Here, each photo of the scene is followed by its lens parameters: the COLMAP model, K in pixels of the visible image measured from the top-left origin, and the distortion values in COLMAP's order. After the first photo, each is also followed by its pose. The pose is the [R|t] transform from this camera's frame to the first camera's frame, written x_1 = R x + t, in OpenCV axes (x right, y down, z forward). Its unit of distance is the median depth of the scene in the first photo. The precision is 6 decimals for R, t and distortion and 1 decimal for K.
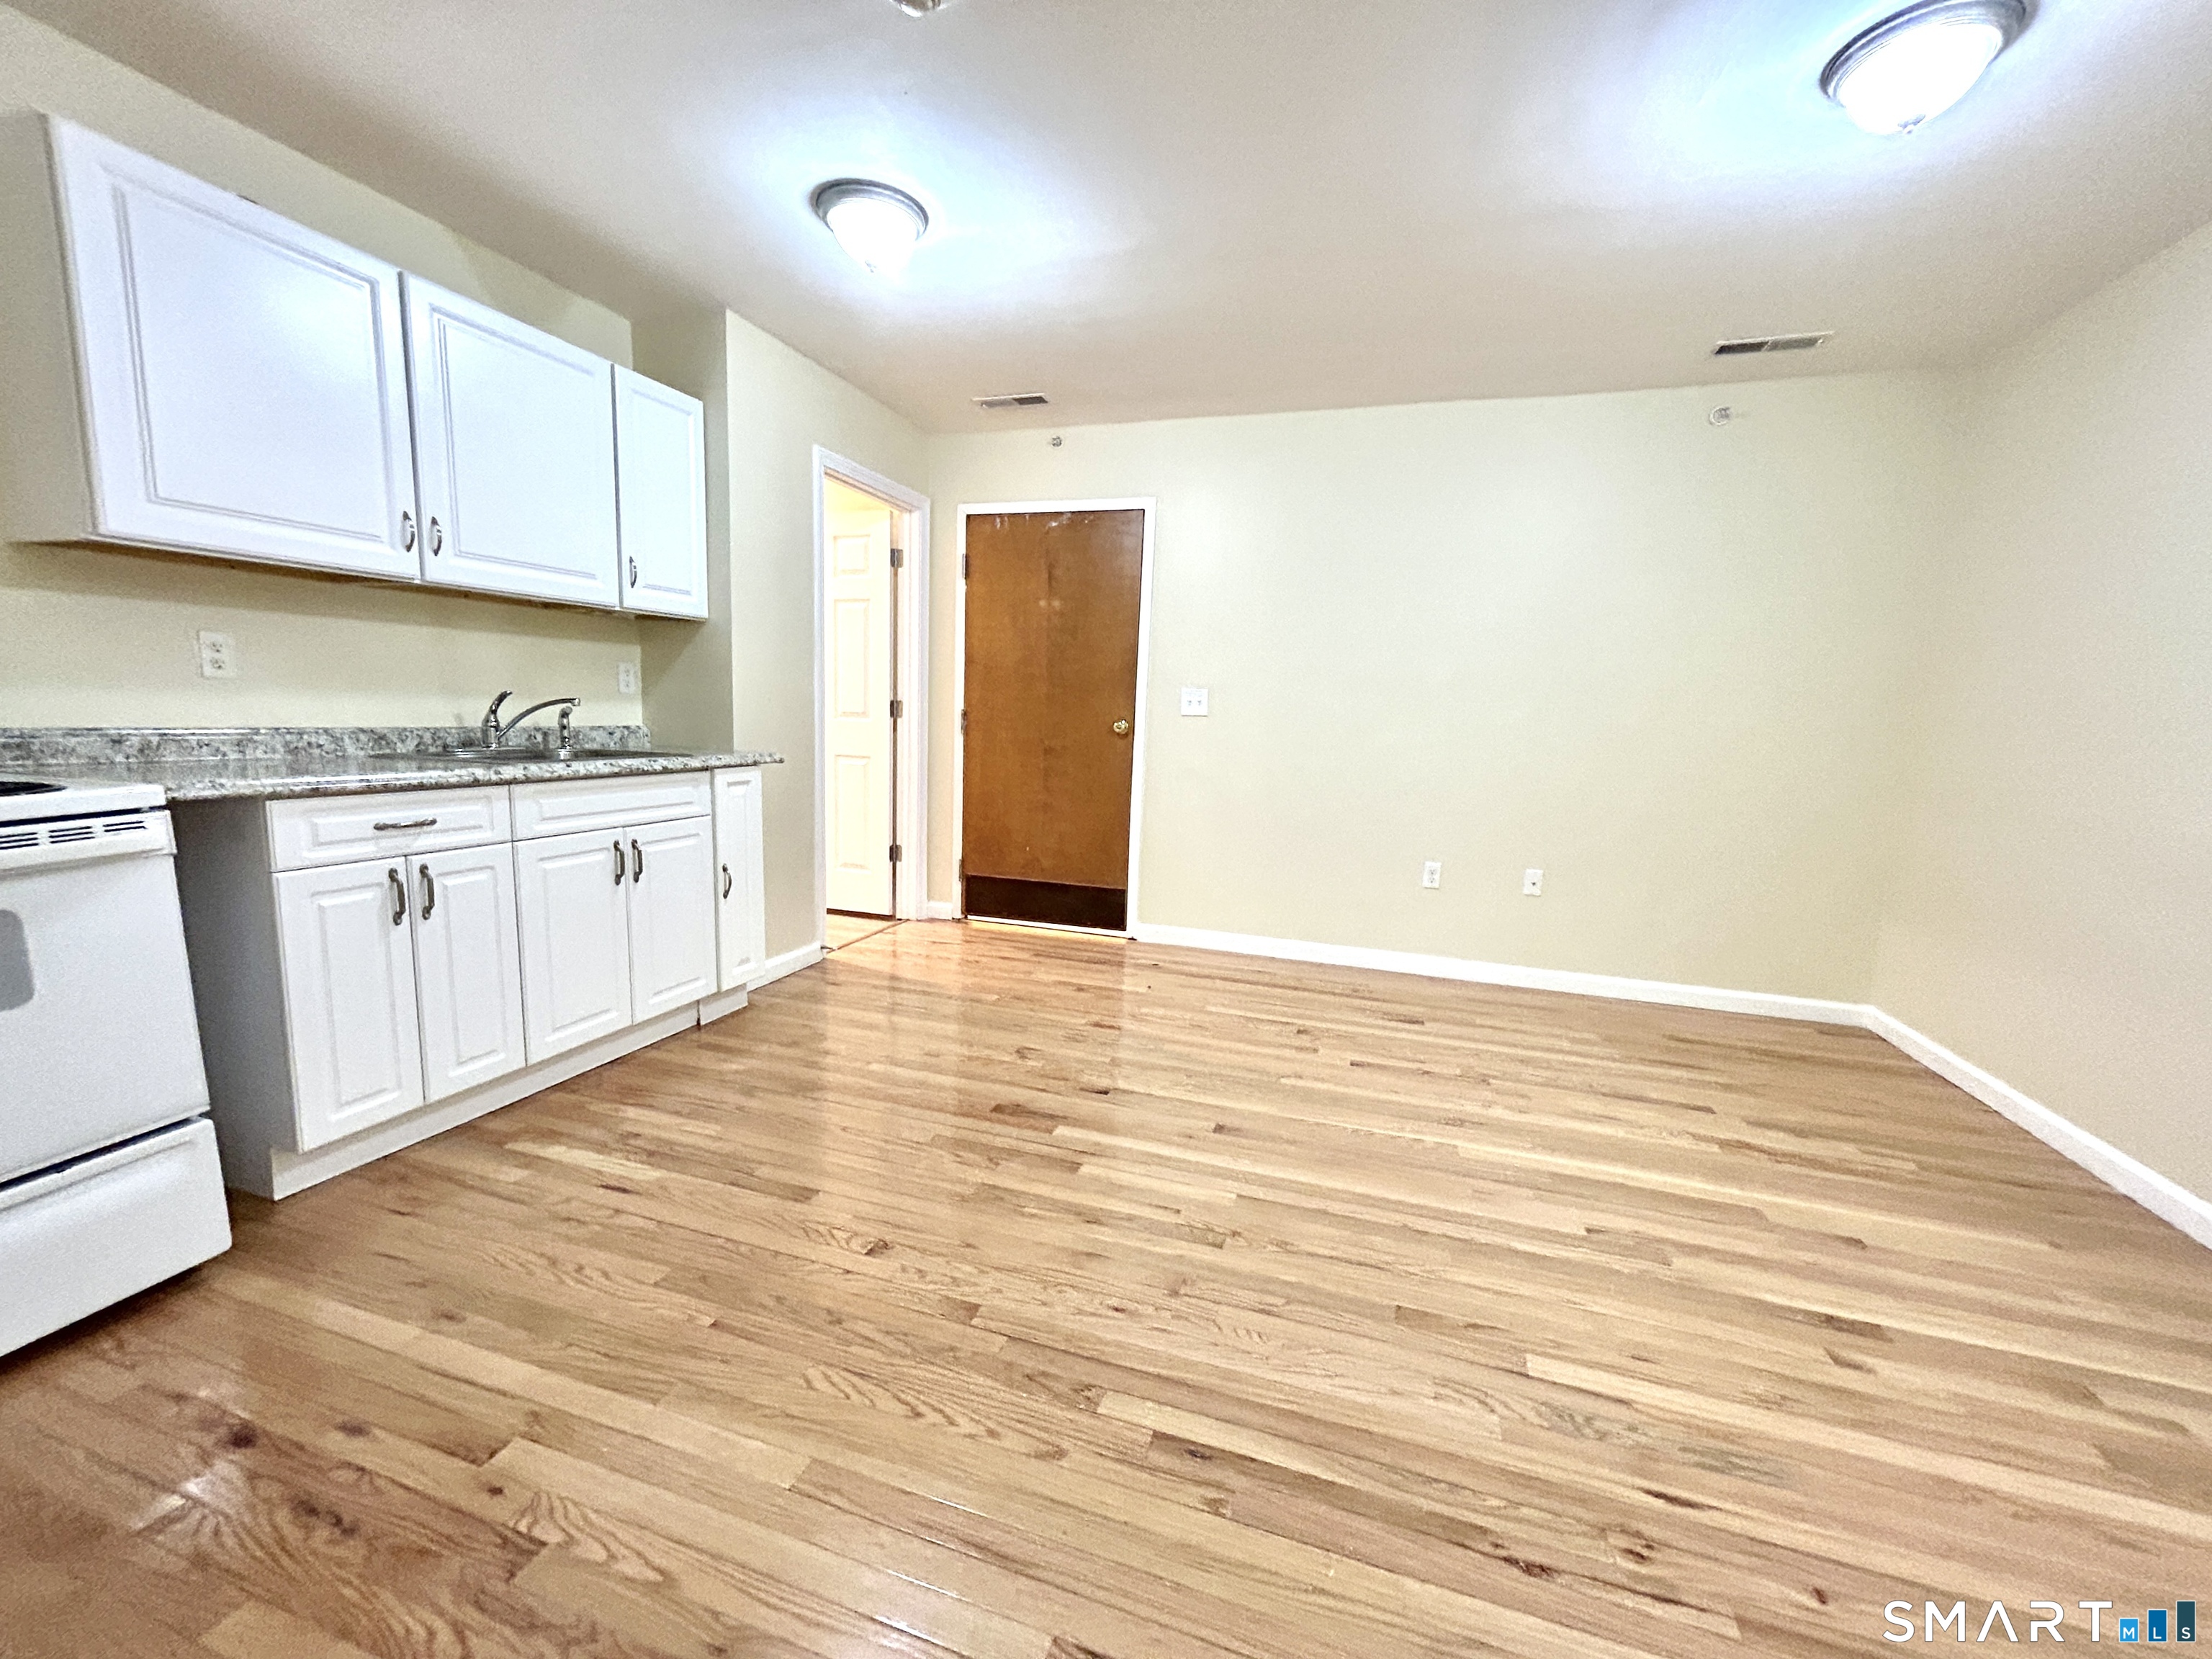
lens RADIAL K [[887.3, 0, 1108.2], [0, 887.3, 836.3], [0, 0, 1]] dist [-0.000830, -0.000161]
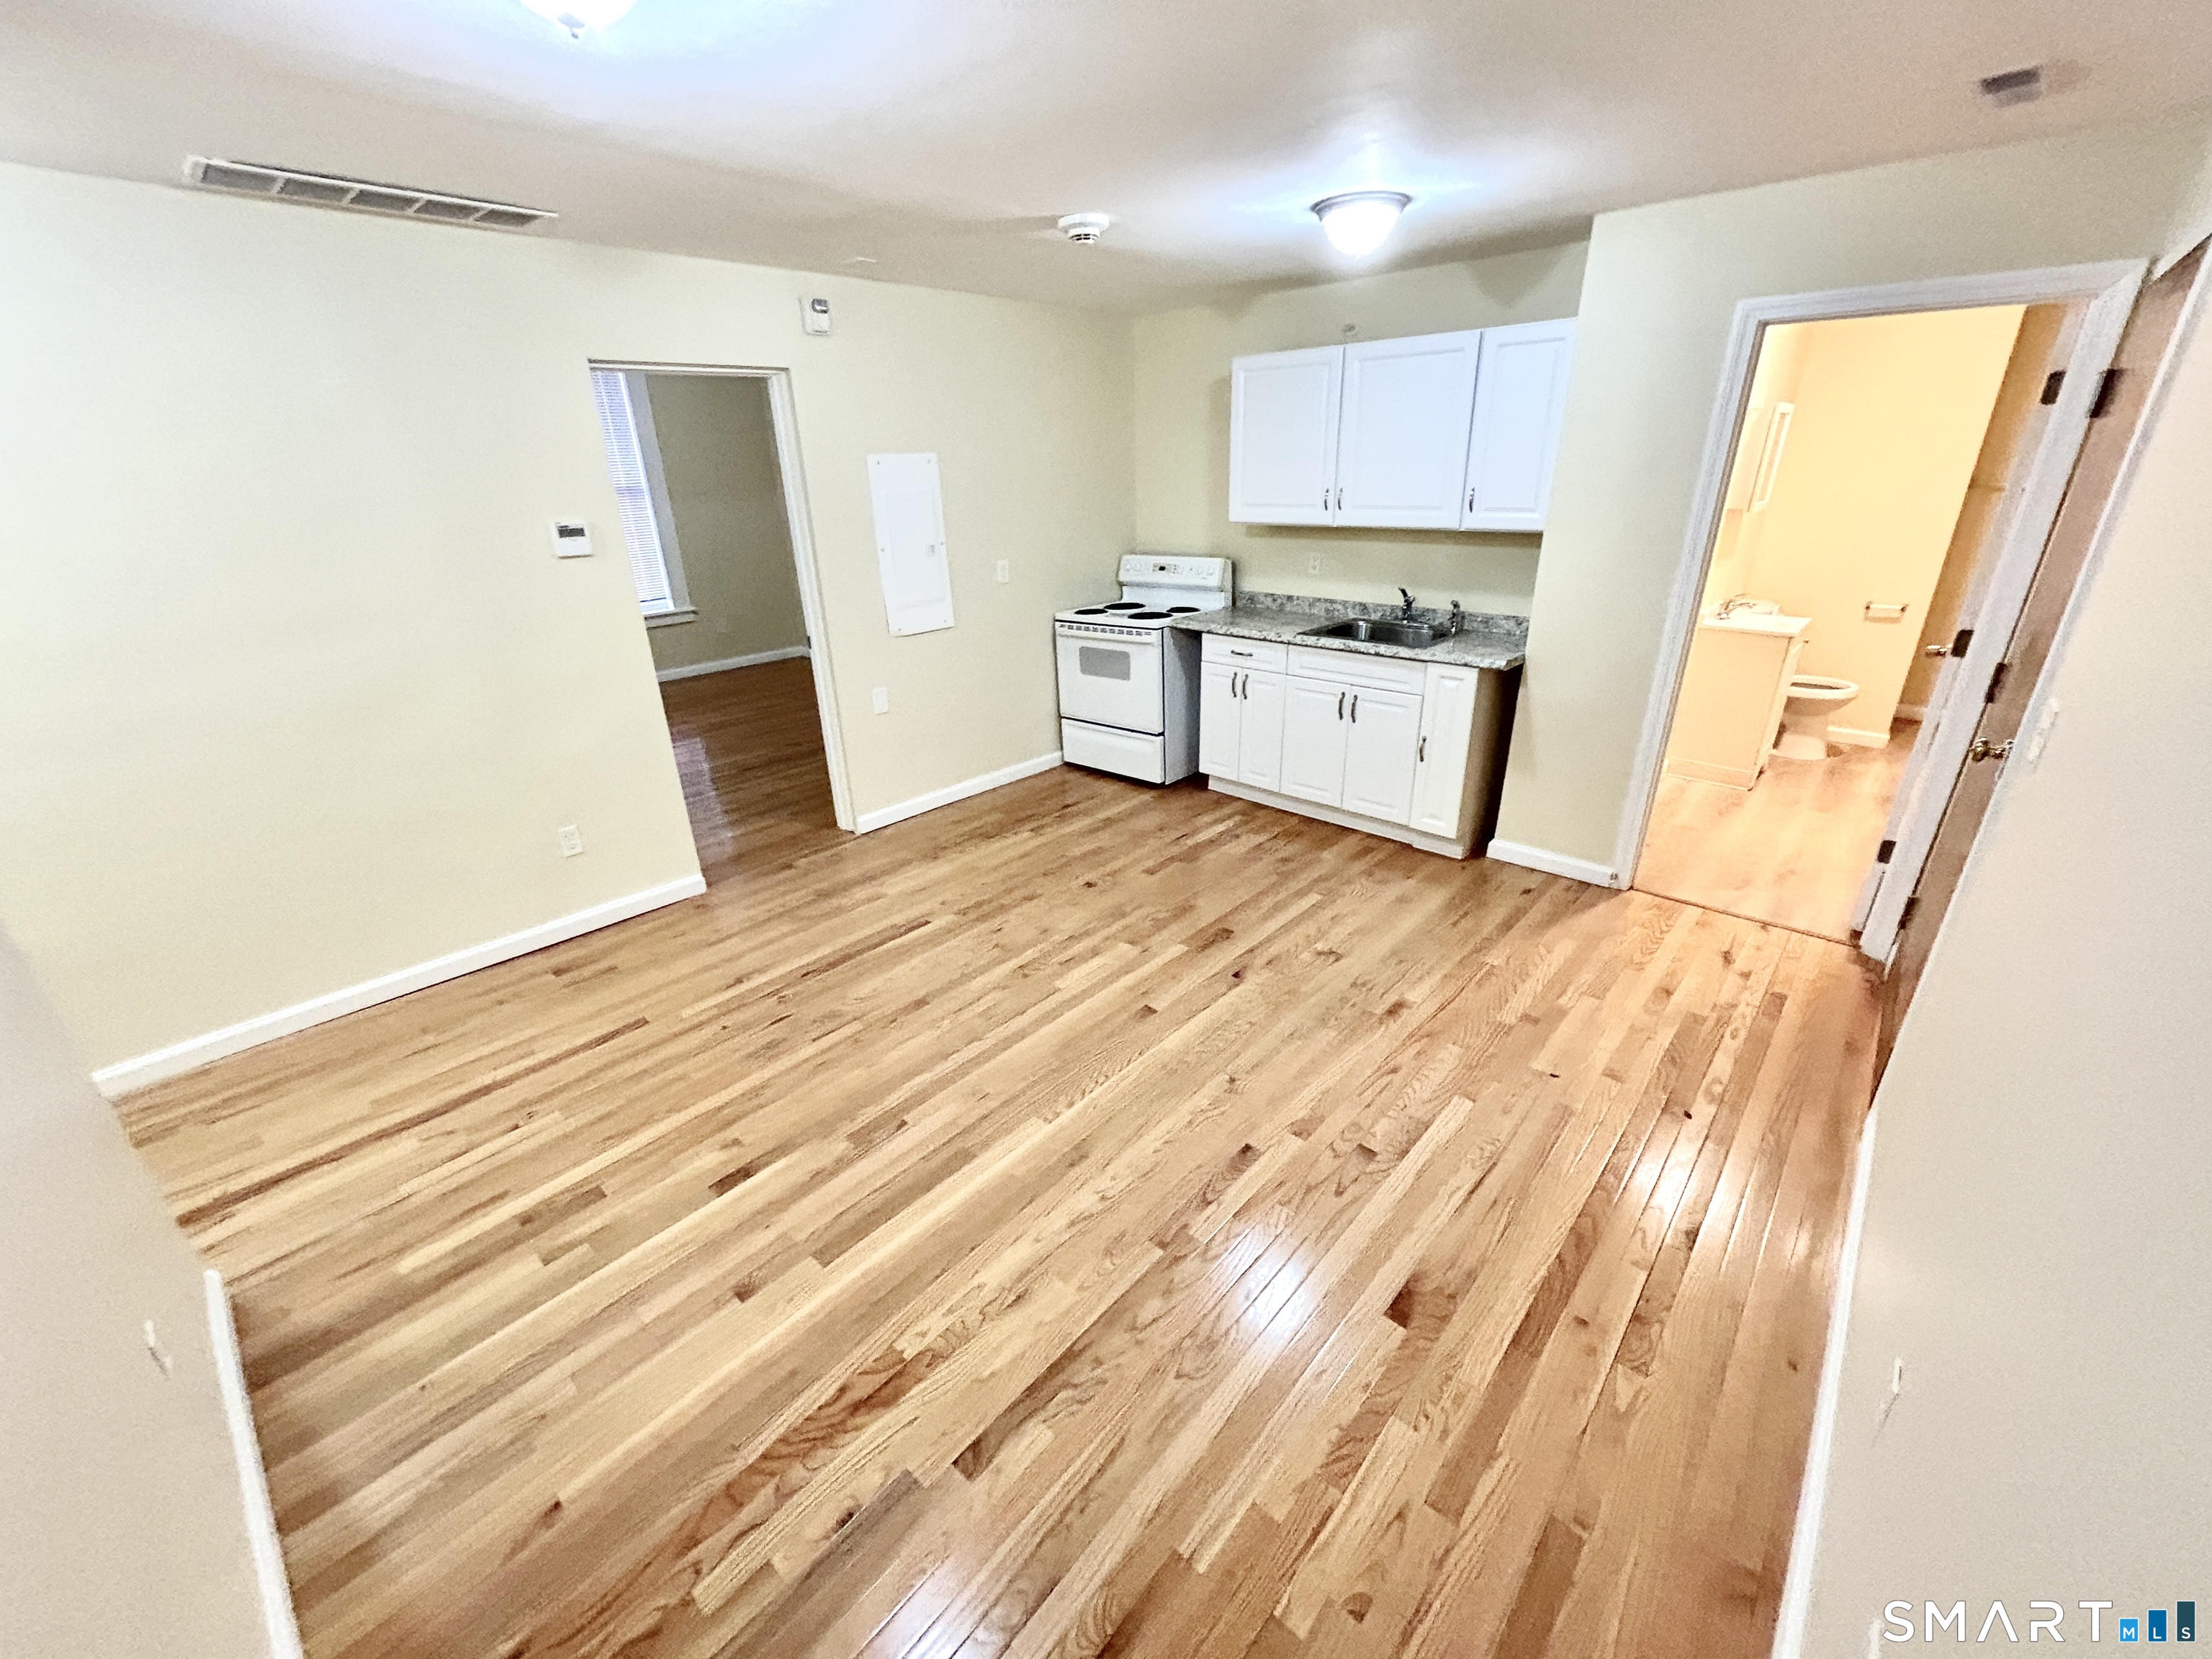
lens RADIAL K [[887.3, 0, 1108.2], [0, 887.3, 836.3], [0, 0, 1]] dist [-0.000830, -0.000161]
pose [[-0.413948, 0.336262, -0.845917, 1.023598], [-0.115733, 0.902290, 0.415305, -0.363923], [0.902914, 0.269815, -0.334585, 1.191916]]
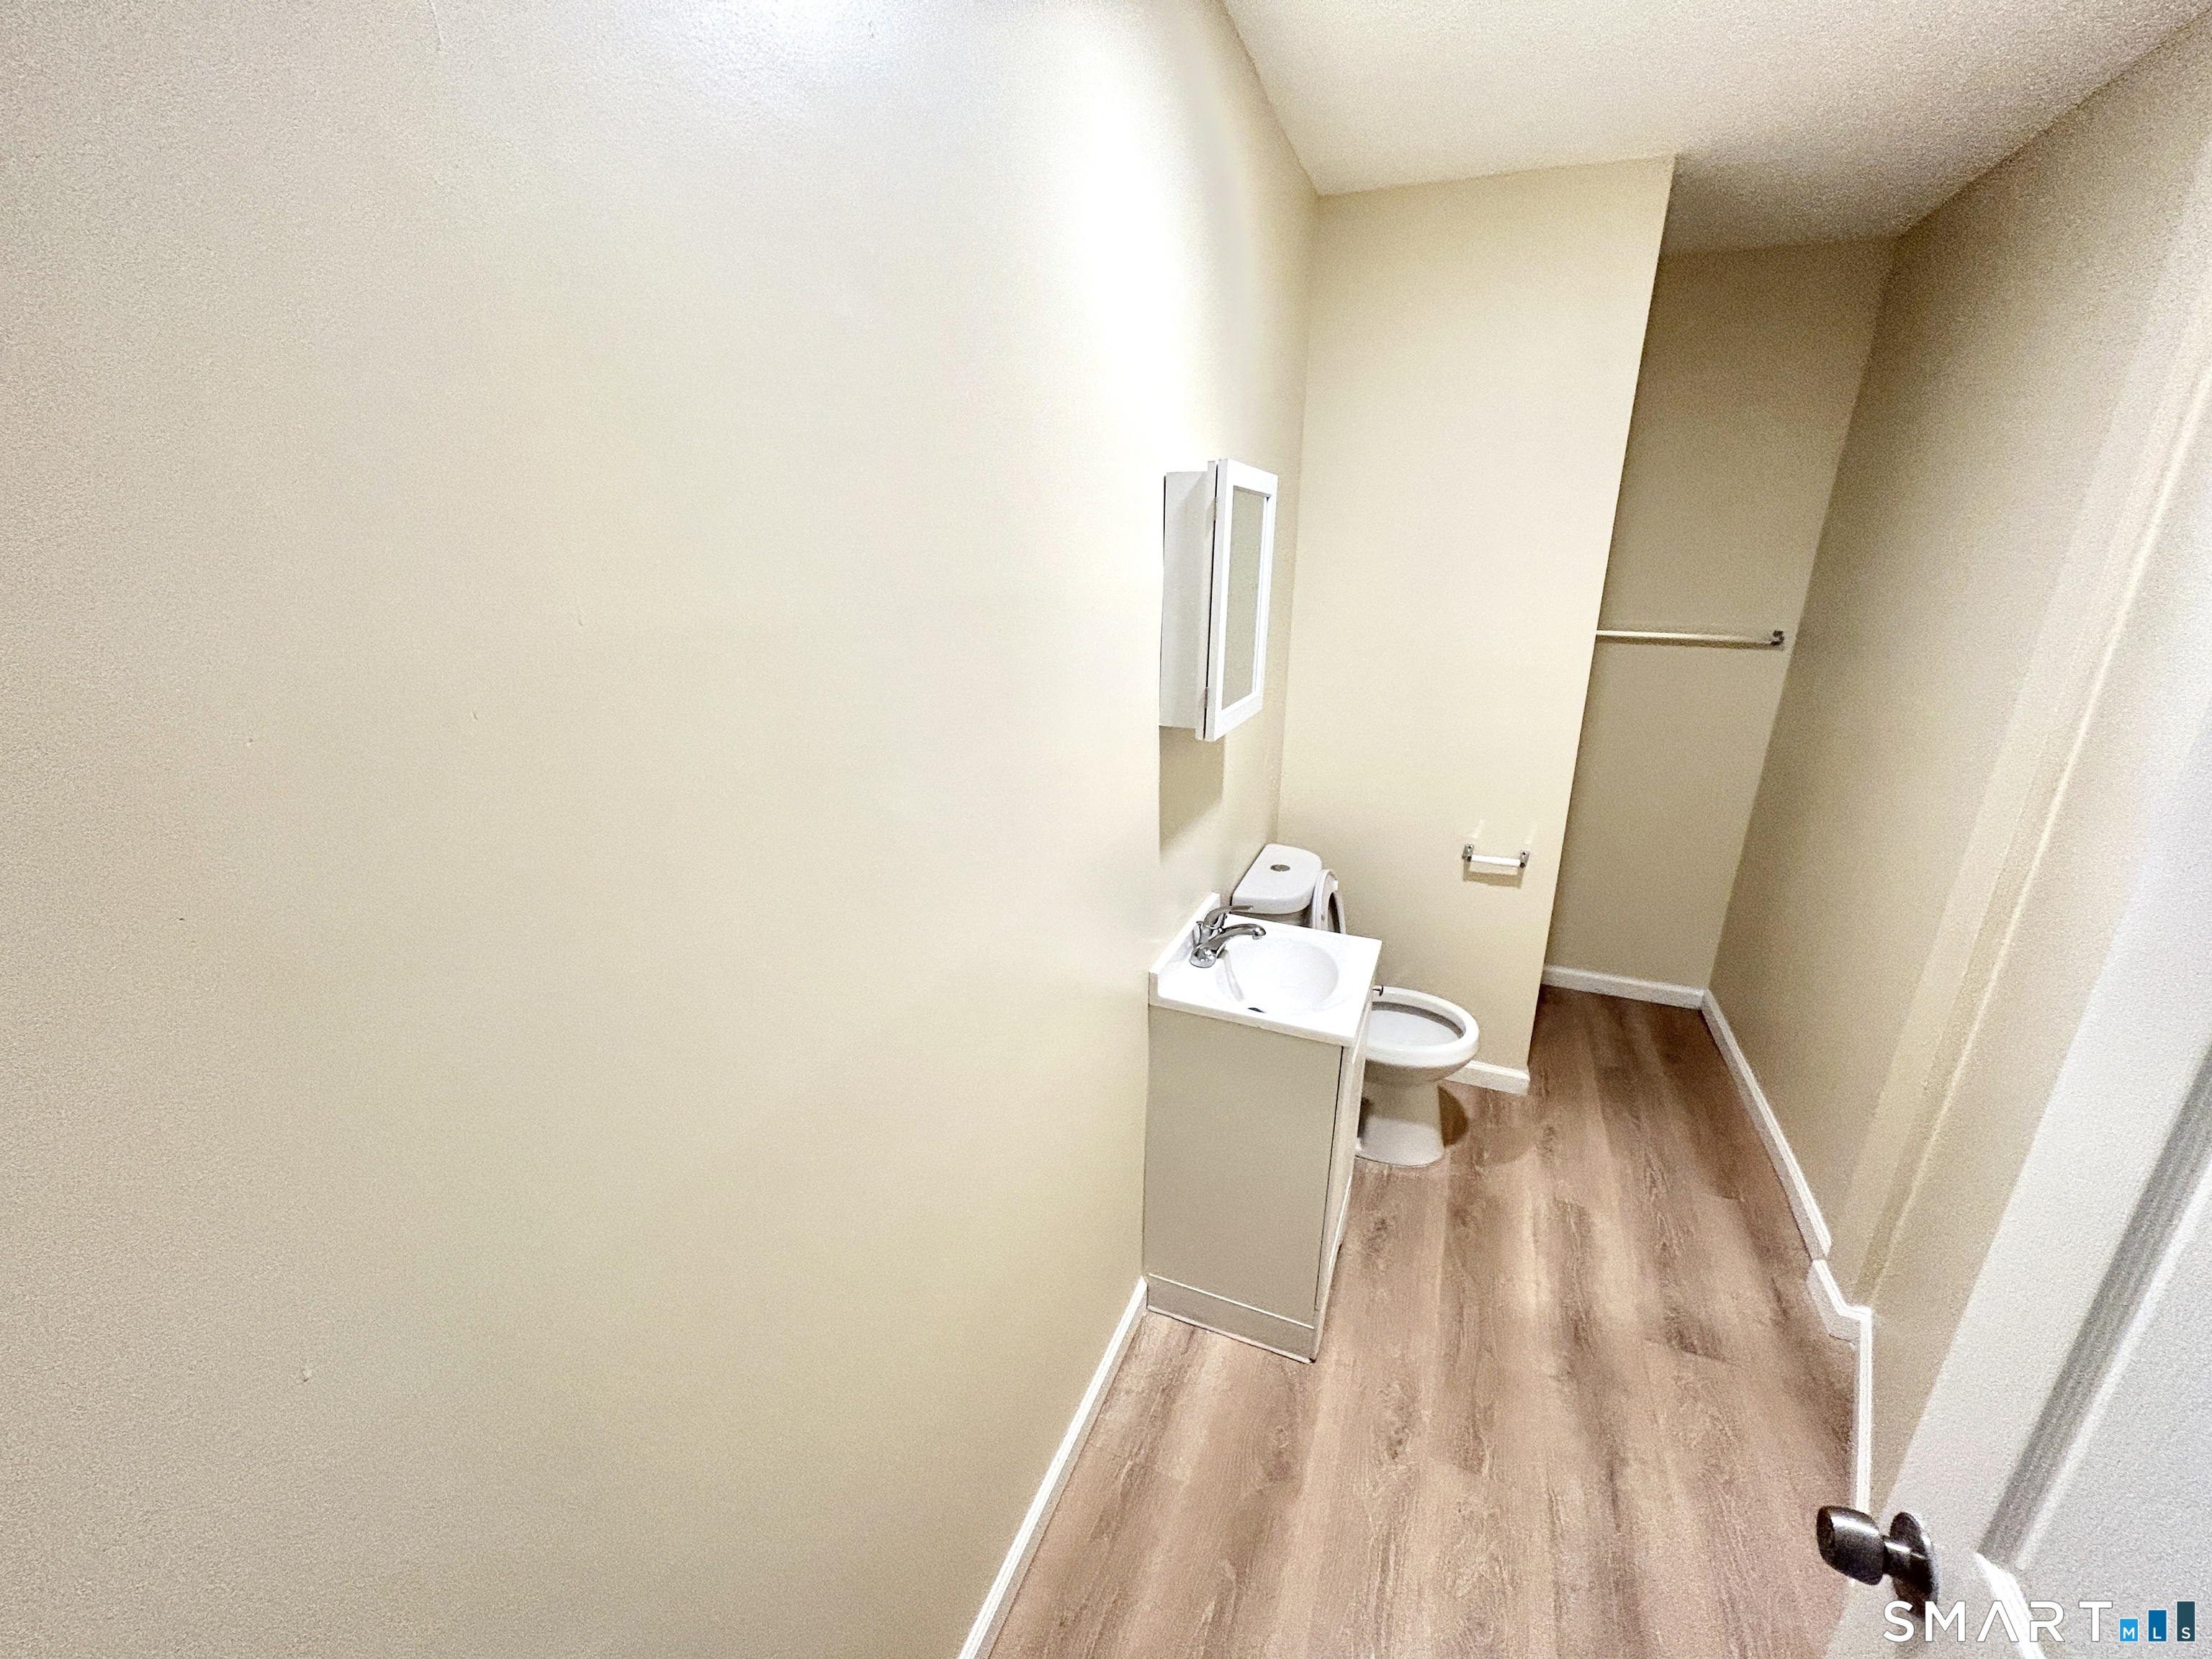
lens RADIAL K [[871.4, 0, 1135.2], [0, 871.4, 855.8], [0, 0, 1]] dist [0.000645, 0.000118]
pose [[-0.054855, 0.283375, -0.957439, -0.475007], [-0.150886, 0.945519, 0.288492, -0.443188], [0.987028, 0.160289, -0.009109, 1.528791]]
